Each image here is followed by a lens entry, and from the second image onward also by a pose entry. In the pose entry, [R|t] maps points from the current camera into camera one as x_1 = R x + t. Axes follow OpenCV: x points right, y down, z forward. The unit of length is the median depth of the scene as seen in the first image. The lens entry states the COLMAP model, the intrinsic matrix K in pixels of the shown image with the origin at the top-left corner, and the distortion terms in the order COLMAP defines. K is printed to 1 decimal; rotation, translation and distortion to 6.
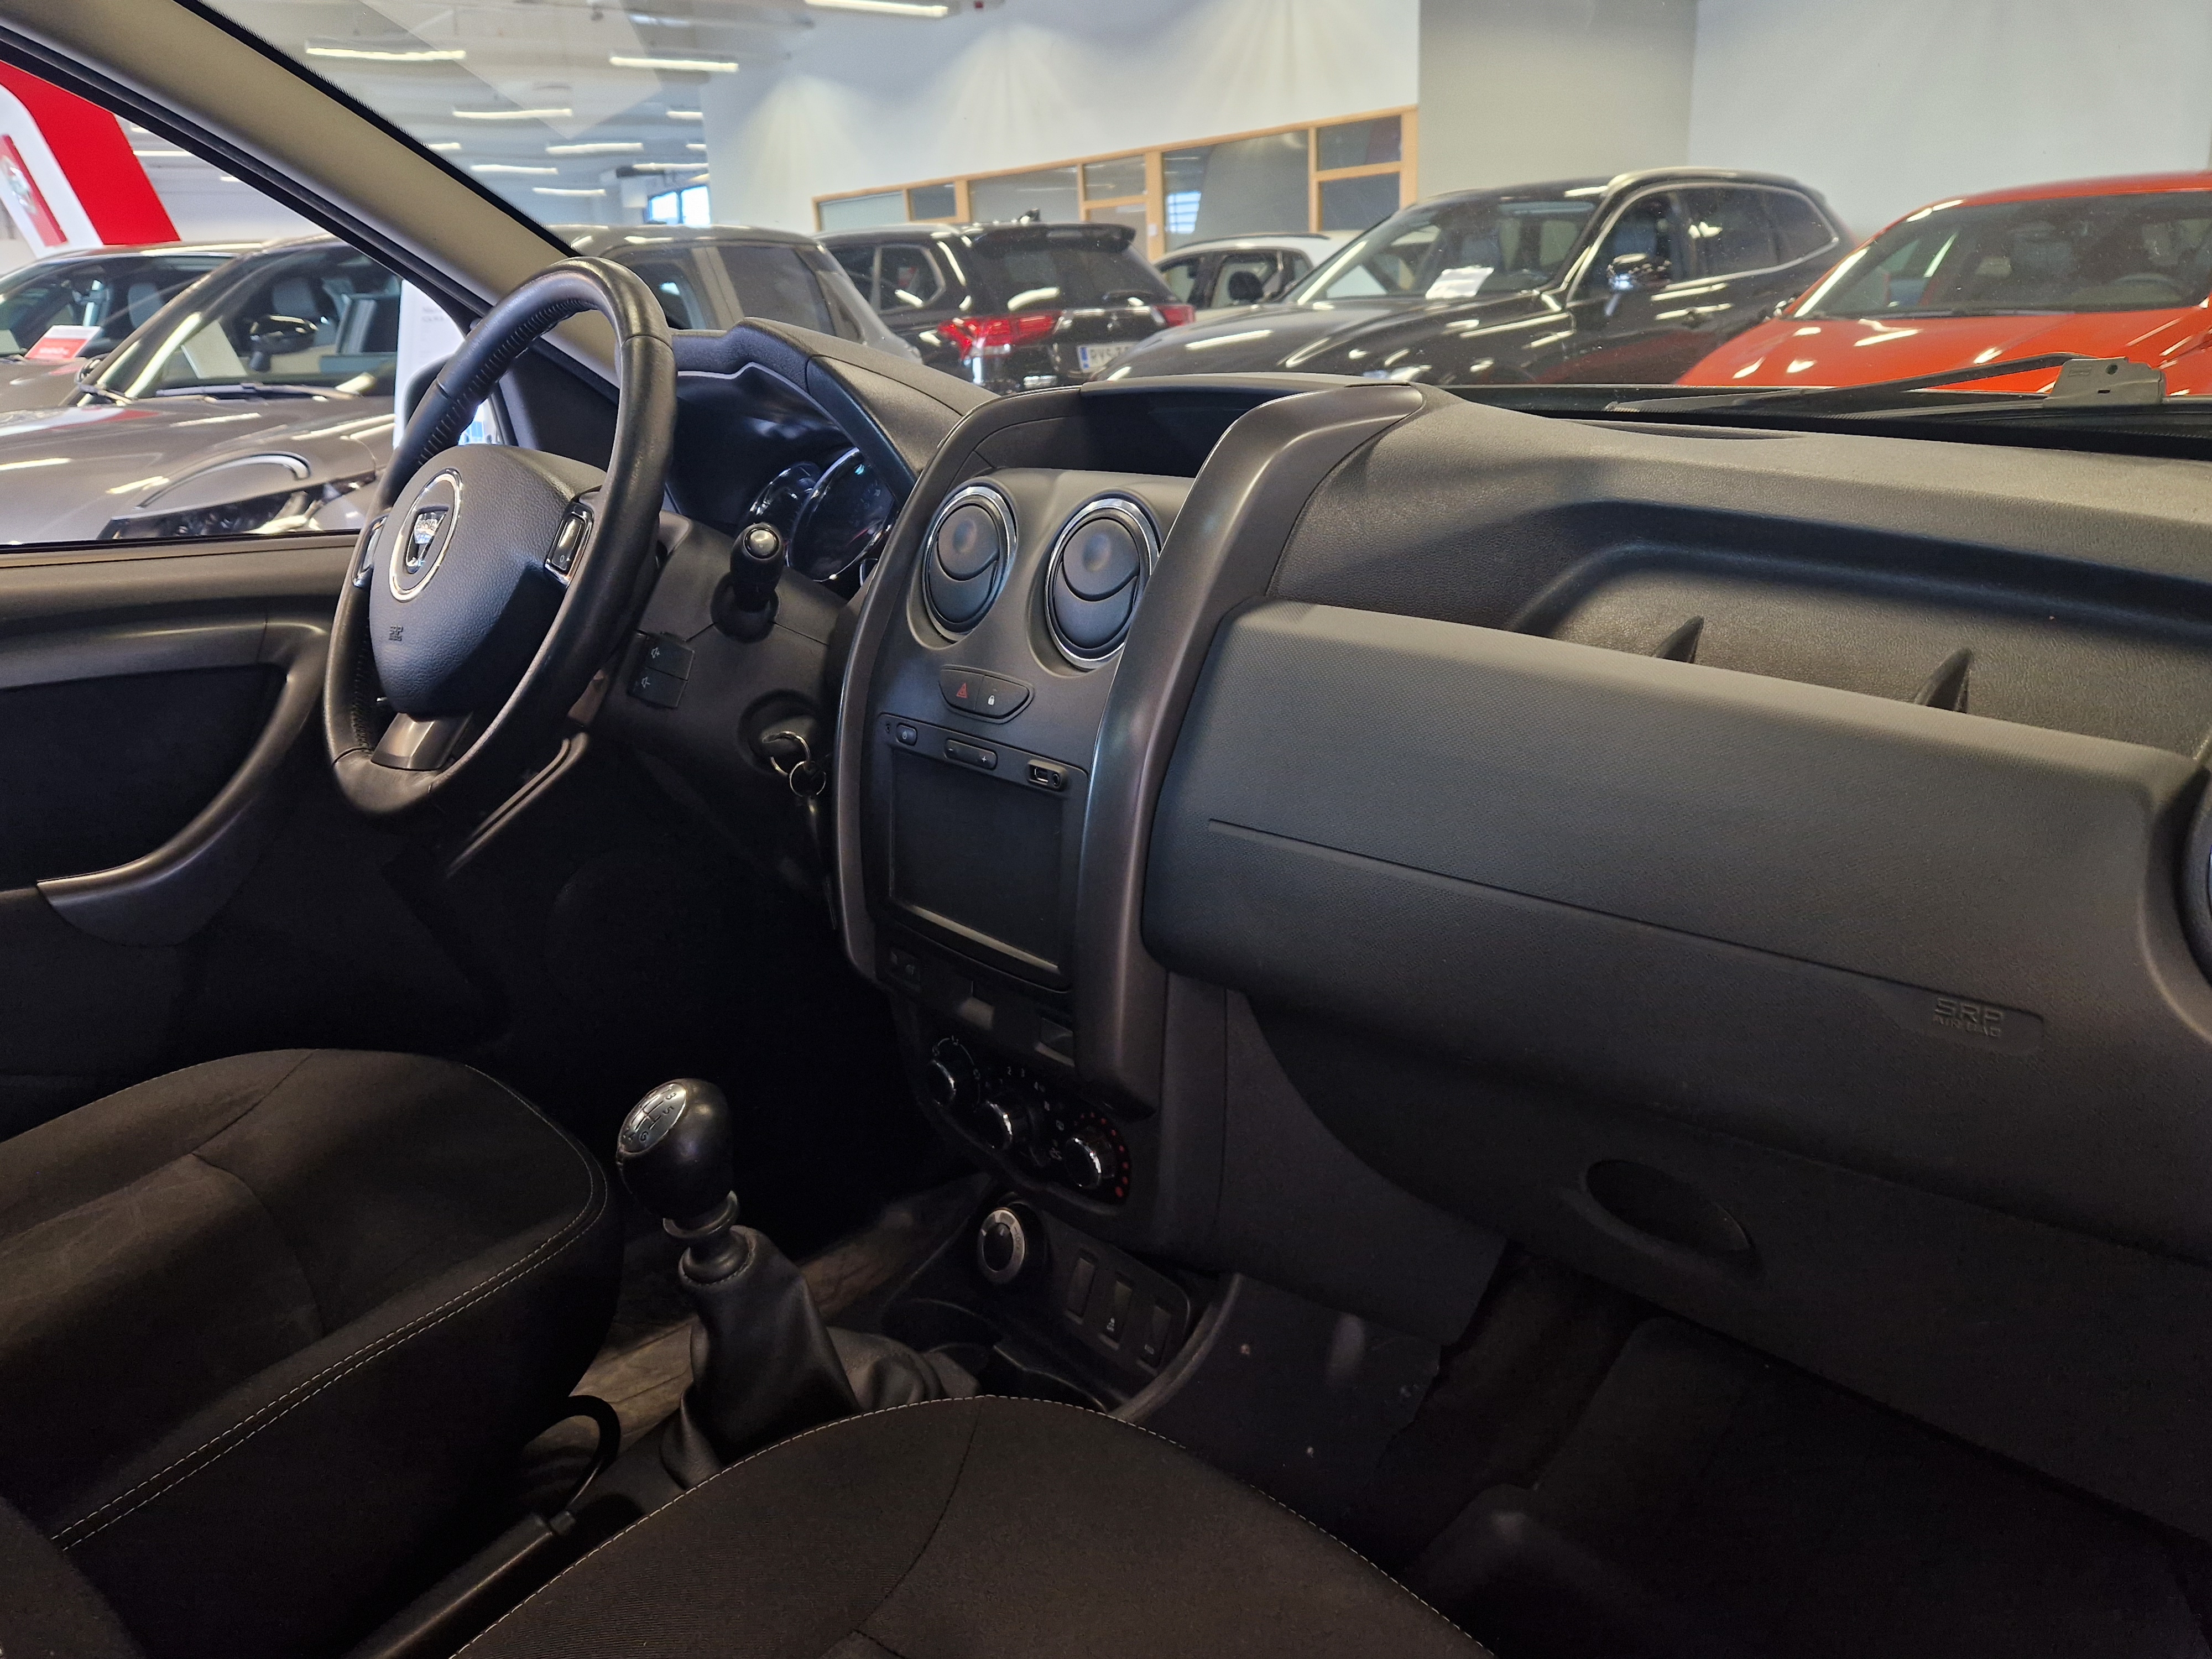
lens RADIAL K [[1591.9, 0, 1106.0], [0, 1591.9, 829.5], [0, 0, 1]] dist [0.030308, -0.005759]
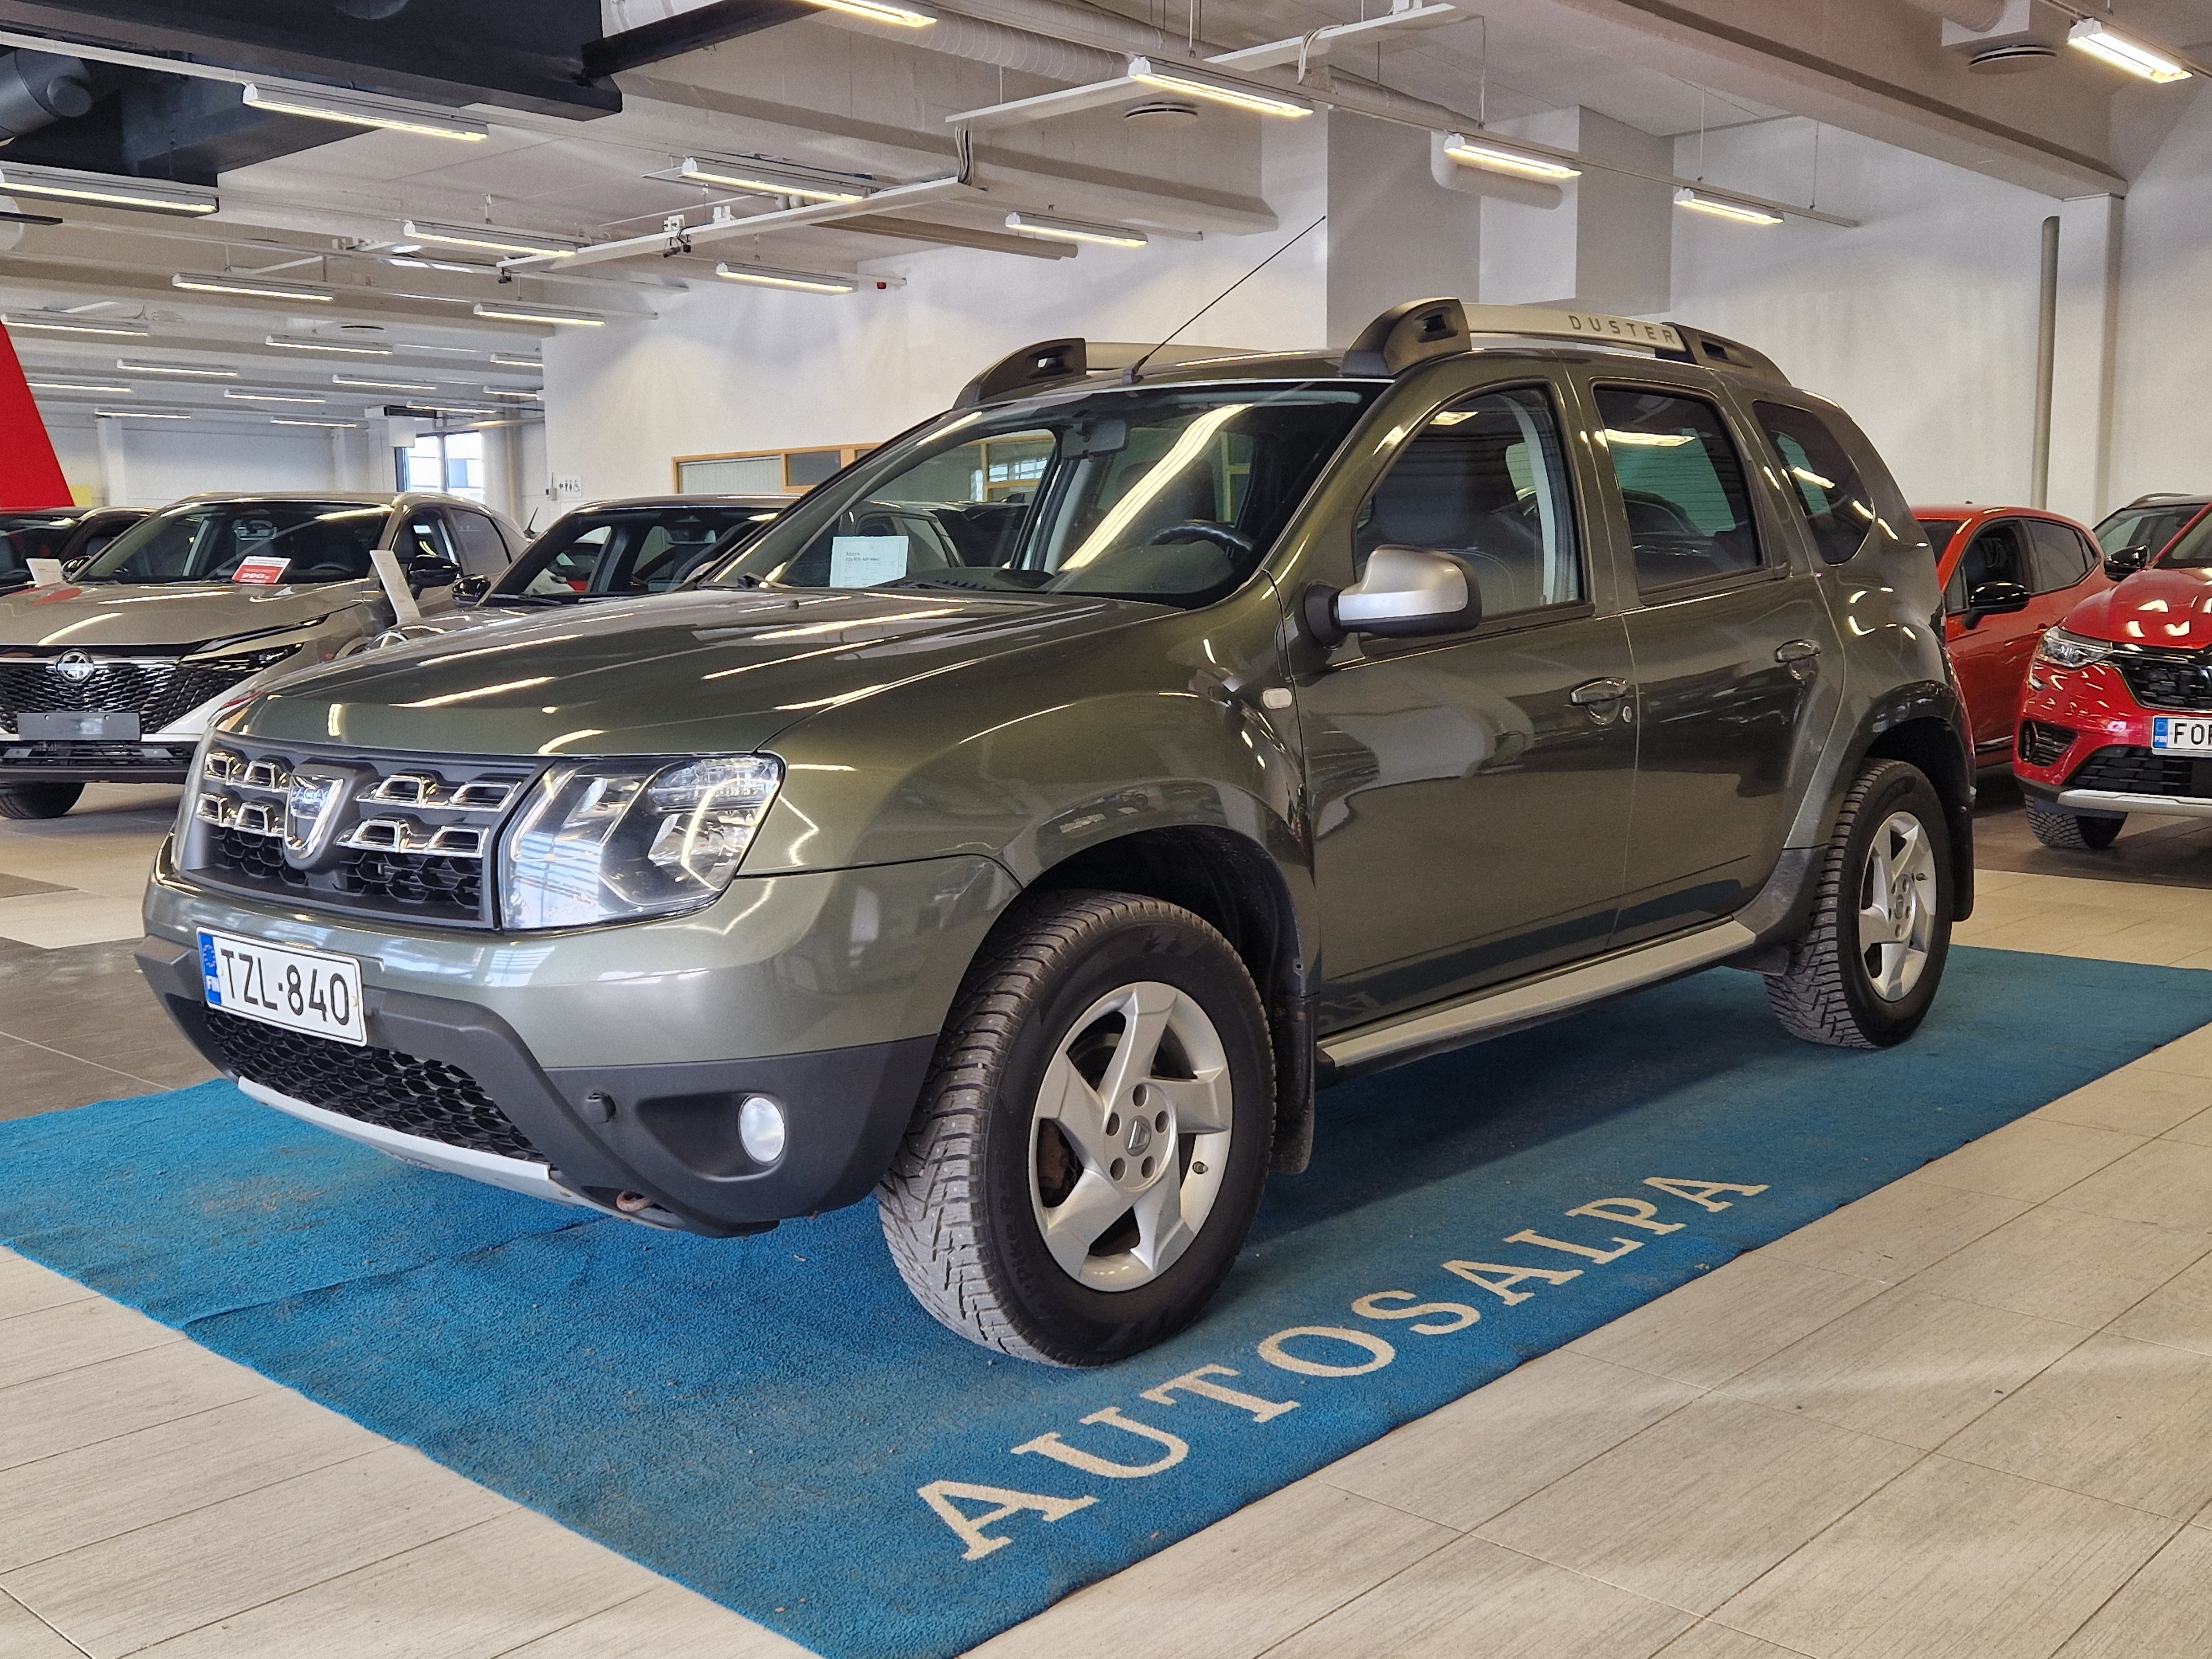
lens RADIAL K [[2109.7, 0, 1128.8], [0, 2109.7, 833.5], [0, 0, 1]] dist [0.046498, -0.012589]
pose [[0.992723, 0.011489, 0.119873, -0.068286], [0.011996, 0.981053, -0.193368, 0.065799], [-0.119823, 0.193398, 0.973776, -0.200514]]
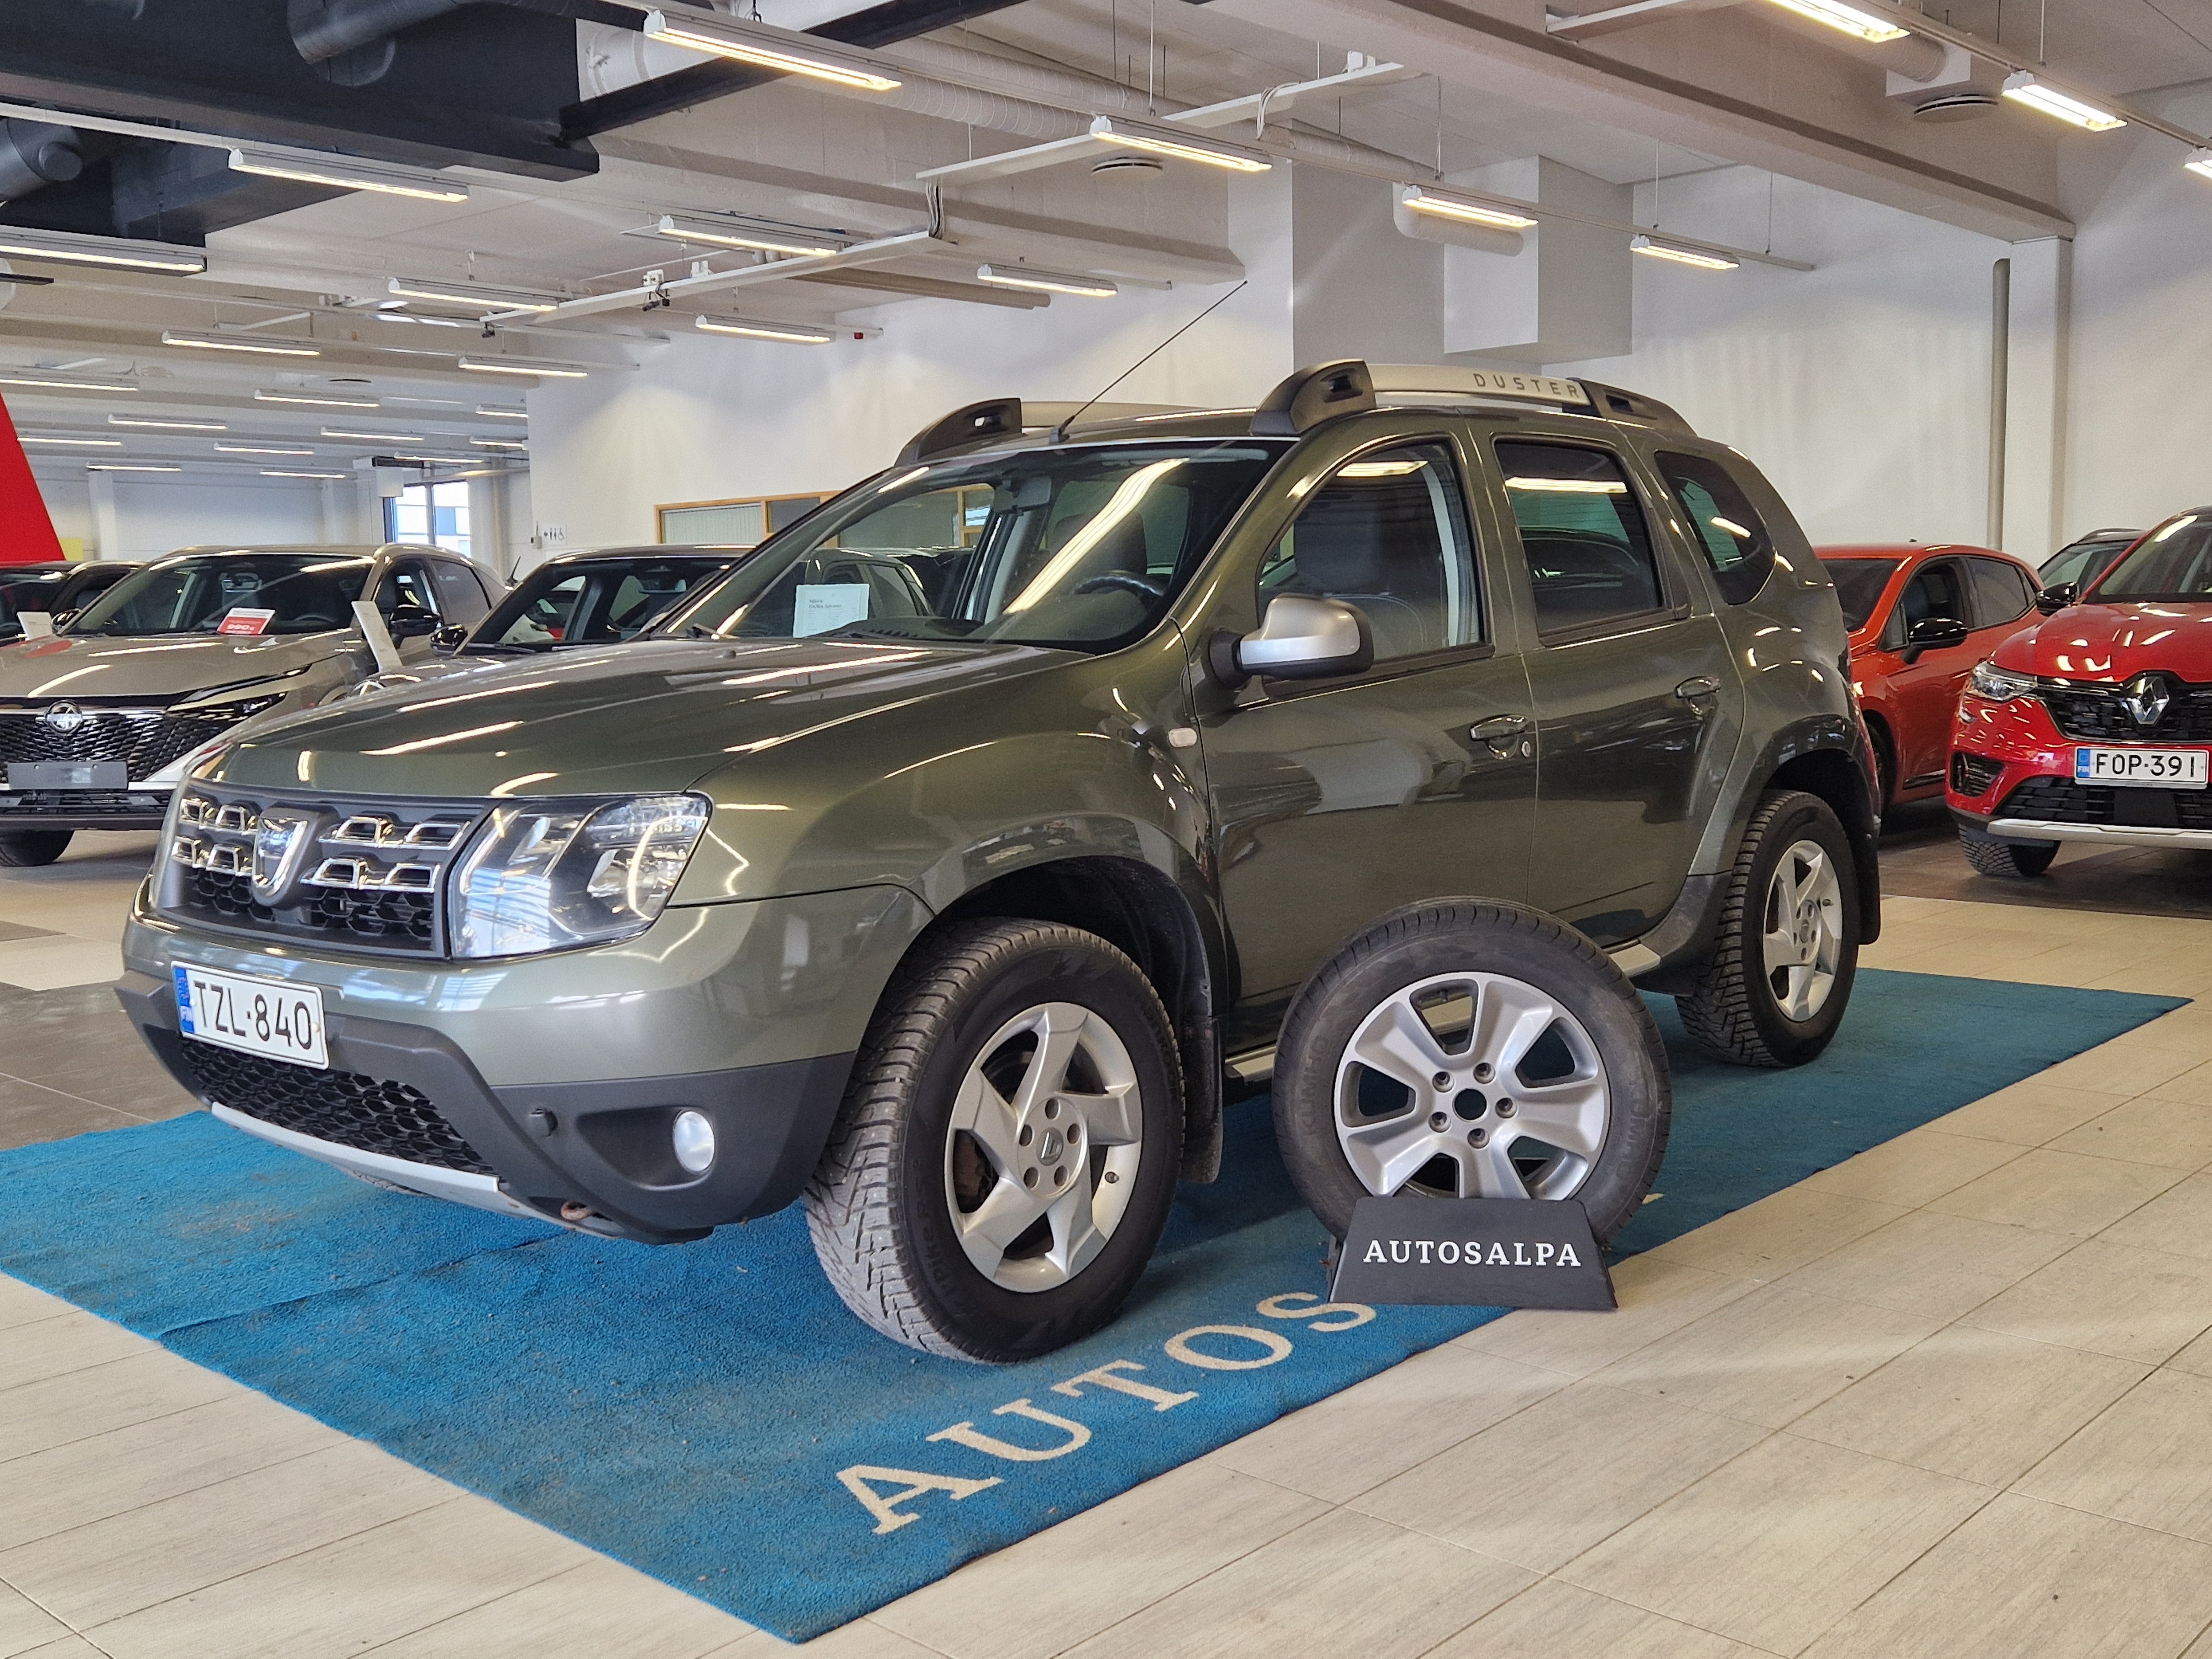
lens RADIAL K [[2097.8, 0, 1114.2], [0, 2097.8, 830.4], [0, 0, 1]] dist [0.051184, -0.011447]
pose [[0.992865, 0.004711, 0.119154, -0.064467], [0.020917, 0.976848, -0.212911, 0.068076], [-0.117398, 0.213884, 0.969779, -0.209464]]
